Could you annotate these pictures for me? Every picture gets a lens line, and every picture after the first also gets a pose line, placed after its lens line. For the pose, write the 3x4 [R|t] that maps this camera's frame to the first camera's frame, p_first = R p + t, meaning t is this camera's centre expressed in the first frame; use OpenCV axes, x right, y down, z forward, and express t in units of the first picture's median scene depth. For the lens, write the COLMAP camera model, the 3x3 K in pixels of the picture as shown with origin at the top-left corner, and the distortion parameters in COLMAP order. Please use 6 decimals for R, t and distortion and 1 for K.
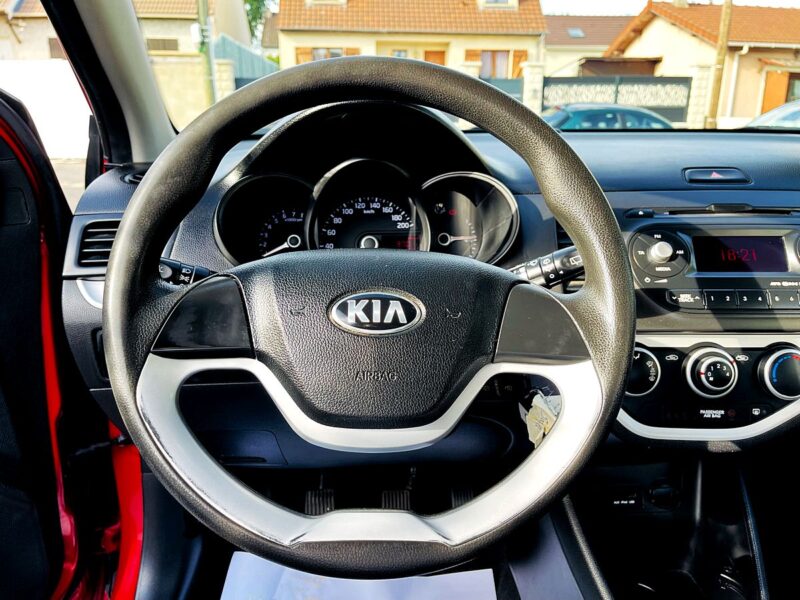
lens RADIAL K [[595.2, 0, 398.1], [0, 595.2, 289.2], [0, 0, 1]] dist [0.011282, -0.008767]
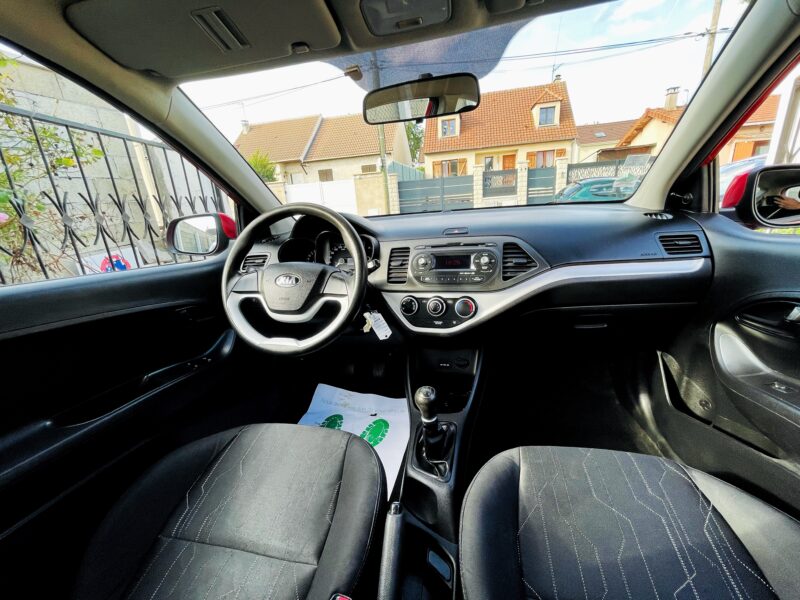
lens RADIAL K [[307.0, 0, 397.7], [0, 307.0, 298.5], [0, 0, 1]] dist [0.001047, 0.000007]
pose [[0.961329, 0.012891, -0.275102, 0.726487], [-0.002994, 0.999334, 0.036362, 0.051903], [0.275387, -0.034132, 0.960727, -0.356172]]
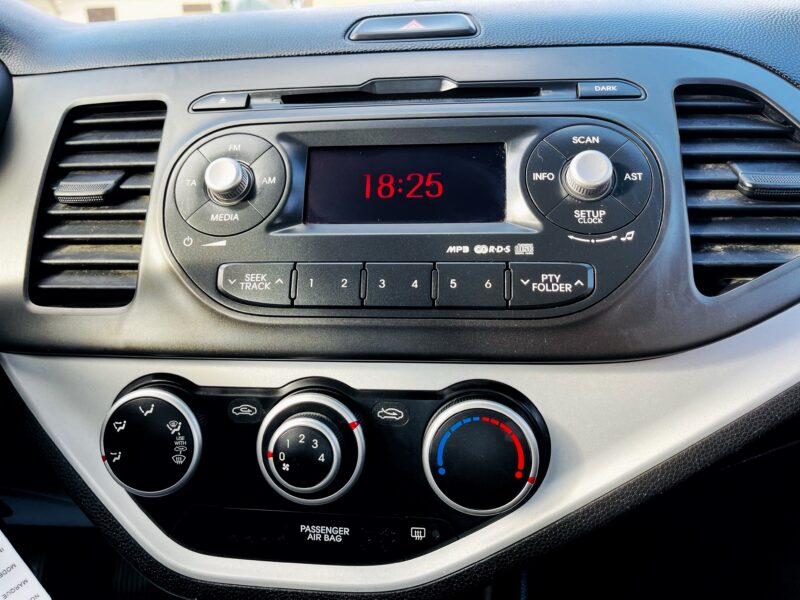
lens RADIAL K [[595.2, 0, 398.1], [0, 595.2, 289.2], [0, 0, 1]] dist [0.011282, -0.008767]
pose [[0.996890, 0.001237, -0.078797, 0.617560], [0.003123, 0.998471, 0.055188, -0.003985], [0.078745, -0.055262, 0.995362, 0.557576]]
